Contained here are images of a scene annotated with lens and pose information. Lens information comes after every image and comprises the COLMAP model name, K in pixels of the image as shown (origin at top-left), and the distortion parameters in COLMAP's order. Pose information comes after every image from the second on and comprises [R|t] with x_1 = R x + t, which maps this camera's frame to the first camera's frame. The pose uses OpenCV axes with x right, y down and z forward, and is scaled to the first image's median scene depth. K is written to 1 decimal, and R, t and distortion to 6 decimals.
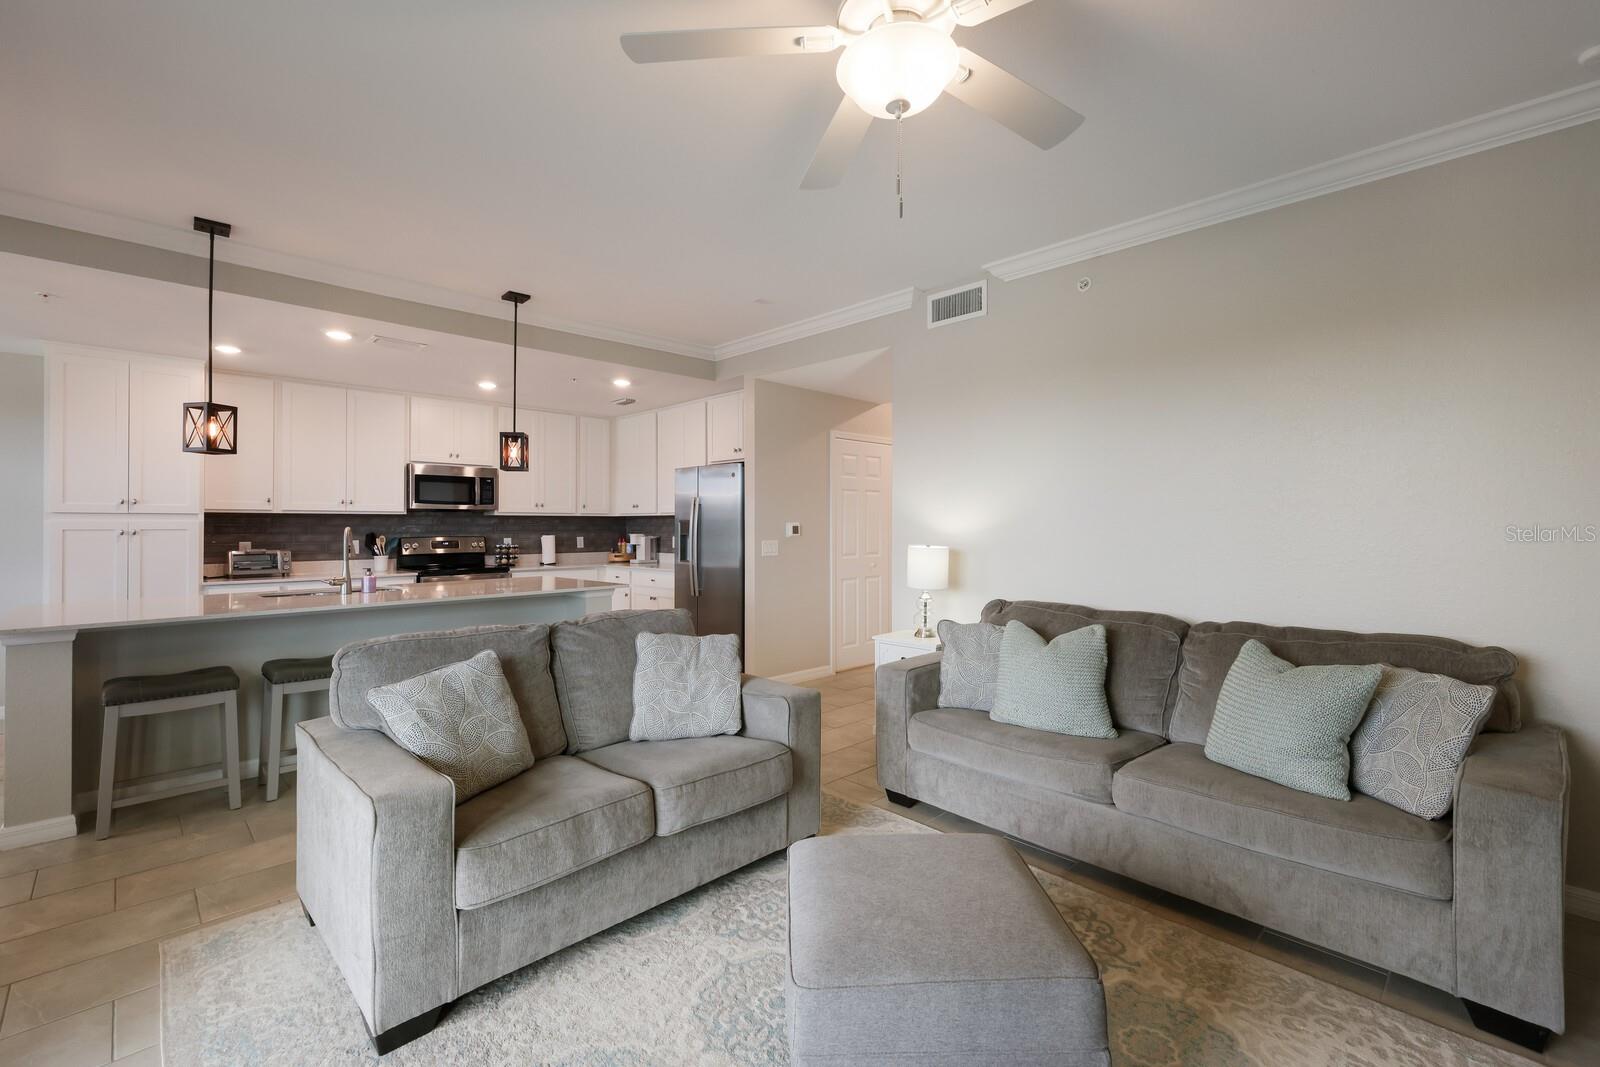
lens RADIAL K [[689.0, 0, 800.0], [0, 689.0, 533.5], [0, 0, 1]] dist [0.001602, 0.000271]
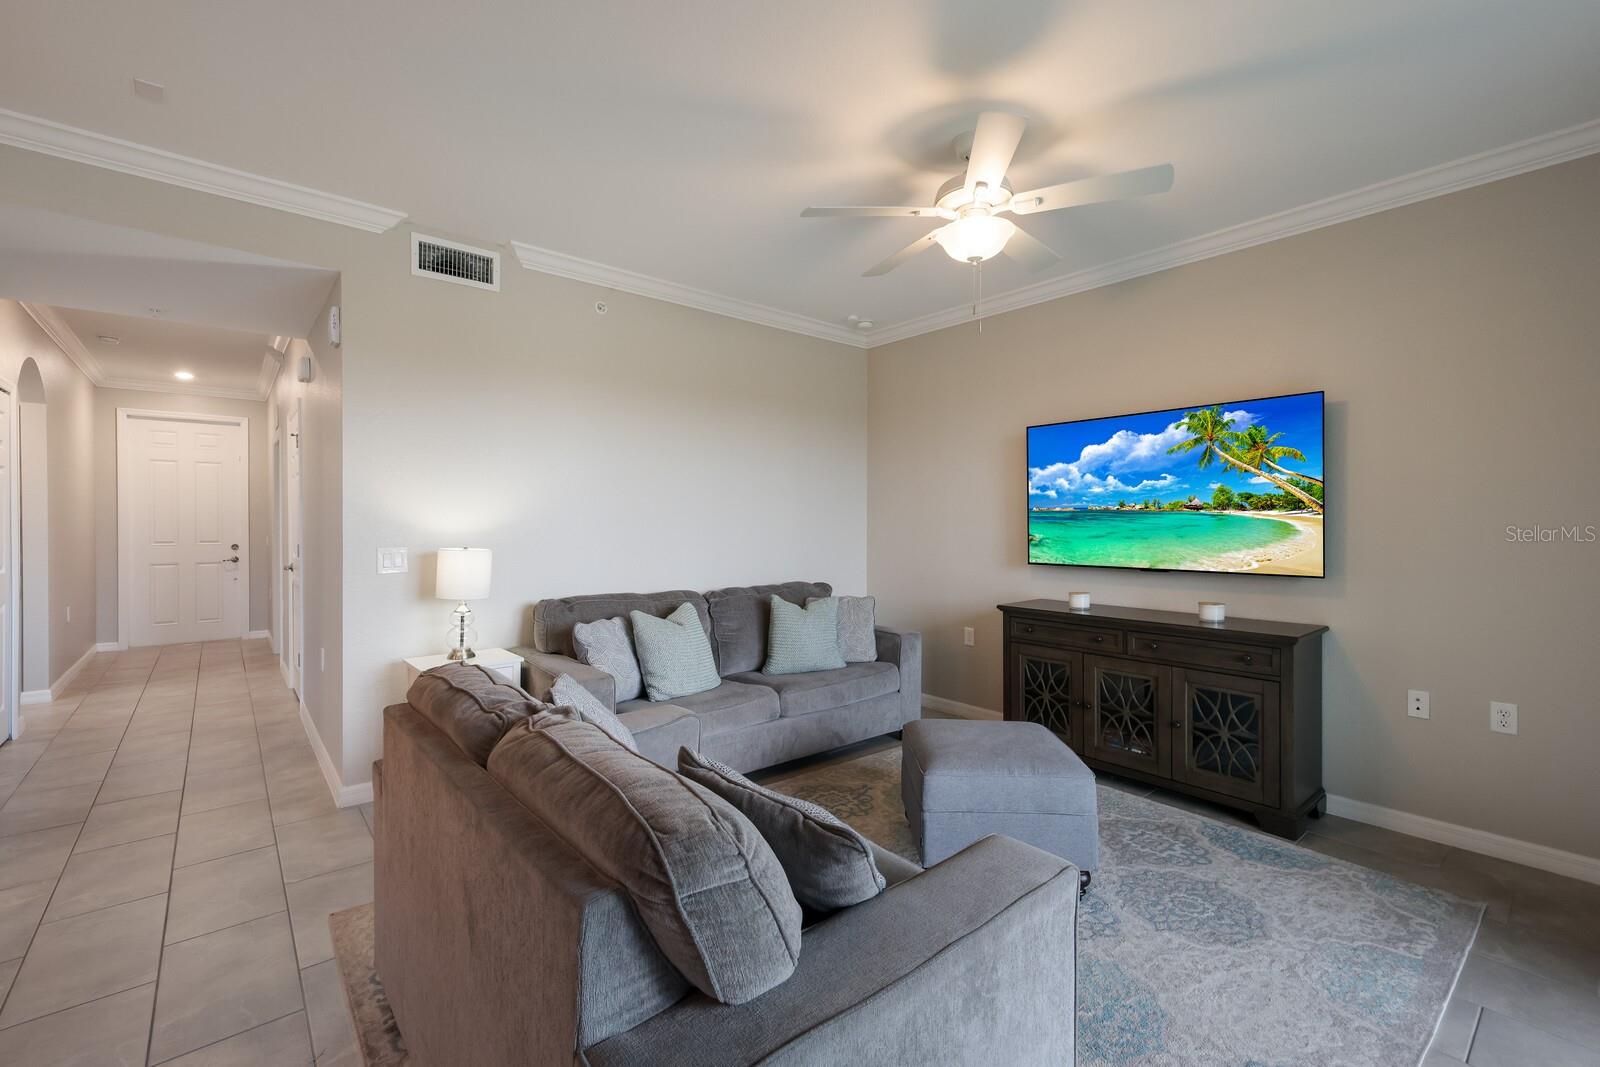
lens RADIAL K [[689.0, 0, 800.0], [0, 689.0, 533.5], [0, 0, 1]] dist [0.001602, 0.000271]
pose [[0.071543, -0.019456, 0.997248, -0.578498], [0.004732, 0.999805, 0.019166, -0.012264], [-0.997426, 0.003347, 0.071621, 0.502519]]
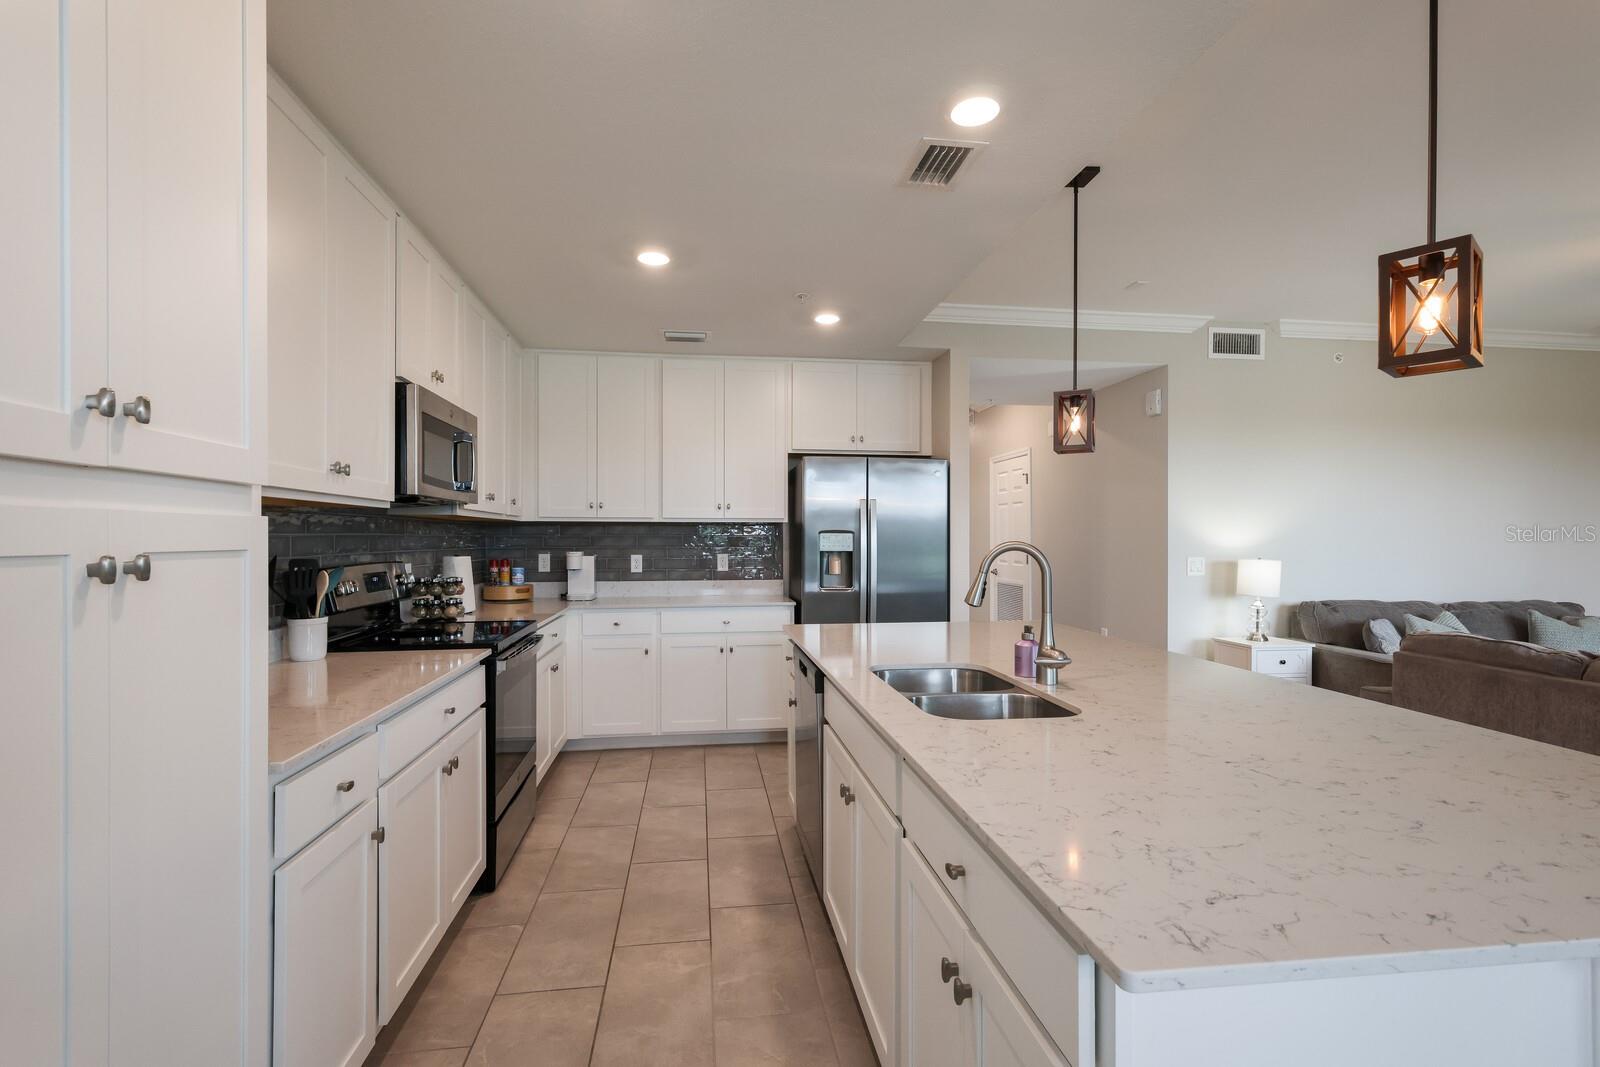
lens RADIAL K [[748.8, 0, 797.9], [0, 748.8, 546.7], [0, 0, 1]] dist [0.004290, 0.000020]
pose [[0.597428, -0.007009, 0.801892, -1.148762], [0.000396, 0.999964, 0.008444, -0.010288], [-0.801923, -0.004727, 0.597409, 0.814875]]
